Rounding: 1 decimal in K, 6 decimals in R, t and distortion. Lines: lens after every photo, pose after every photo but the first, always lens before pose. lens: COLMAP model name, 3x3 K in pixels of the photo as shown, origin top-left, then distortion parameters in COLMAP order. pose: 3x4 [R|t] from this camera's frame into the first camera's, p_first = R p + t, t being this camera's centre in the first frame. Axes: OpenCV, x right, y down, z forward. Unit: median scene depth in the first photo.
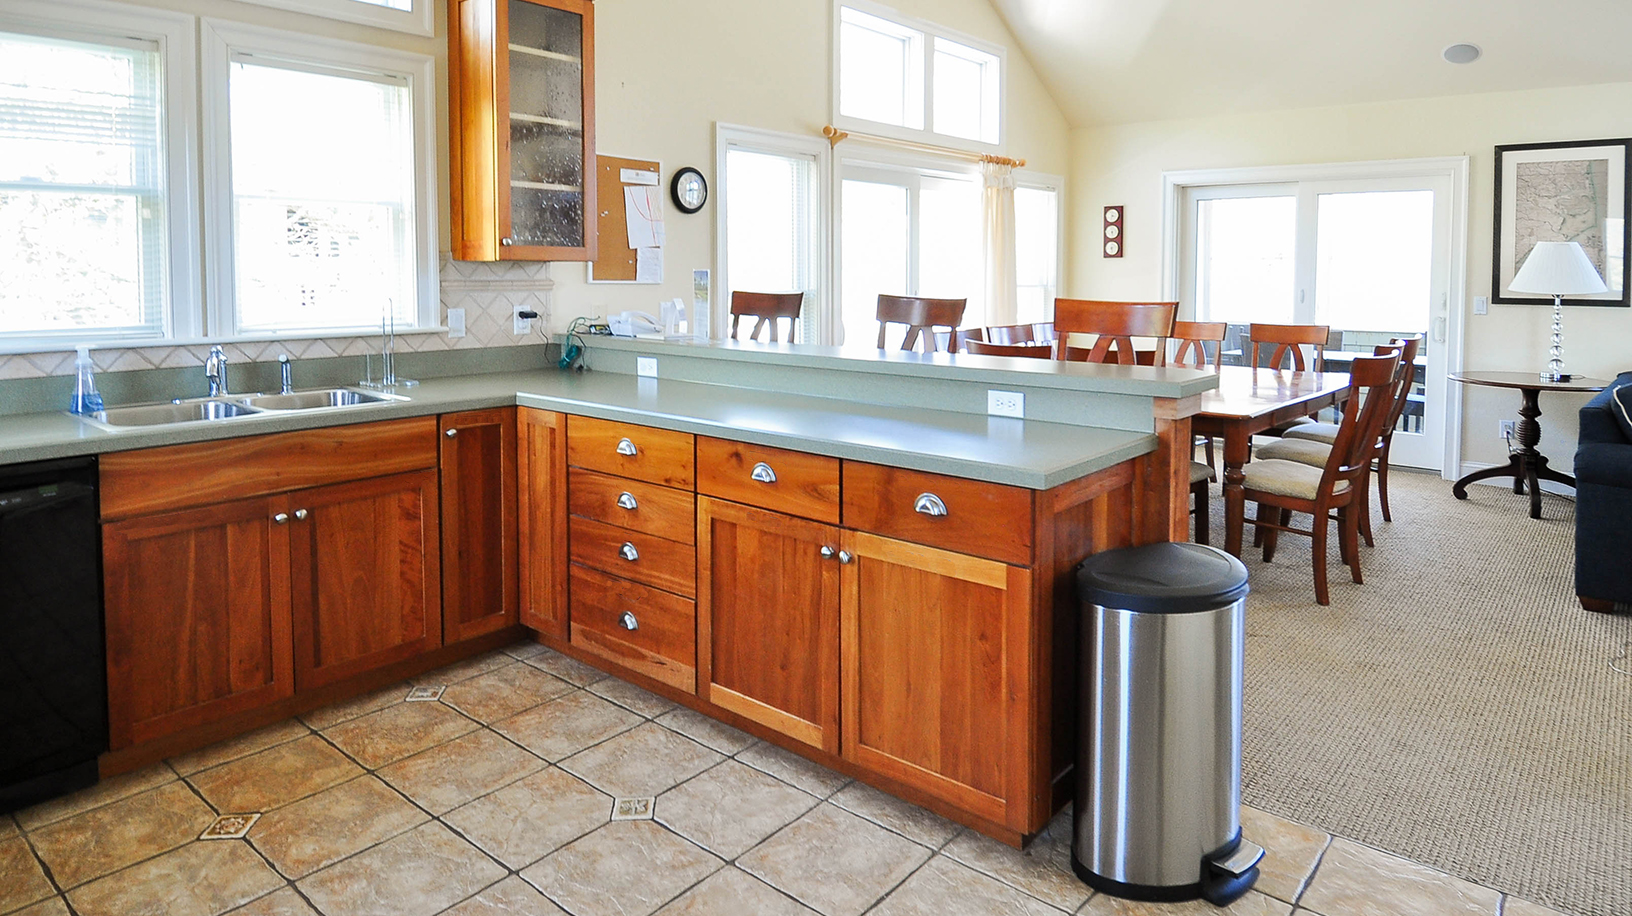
lens RADIAL K [[935.5, 0, 816.0], [0, 935.5, 458.0], [0, 0, 1]] dist [0.000379, -0.023842]
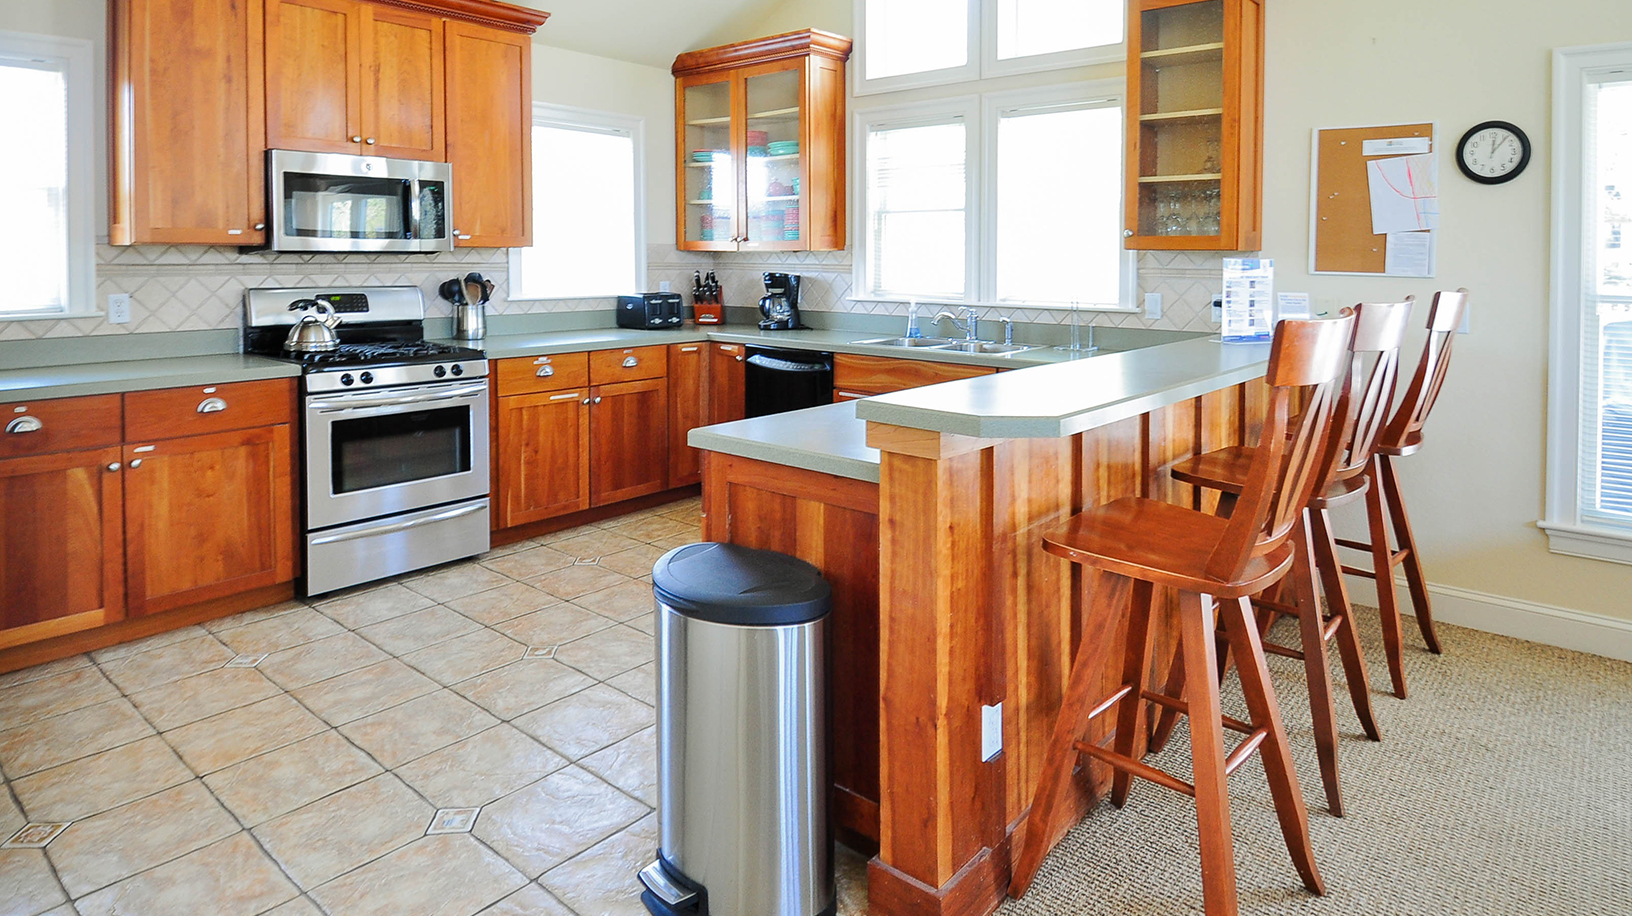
lens RADIAL K [[935.5, 0, 816.0], [0, 935.5, 458.0], [0, 0, 1]] dist [0.000379, -0.023842]
pose [[-0.000827, 0.203785, -0.979015, 0.766013], [-0.201722, 0.958856, 0.199759, -0.112960], [0.979442, 0.197654, 0.040315, 0.599819]]
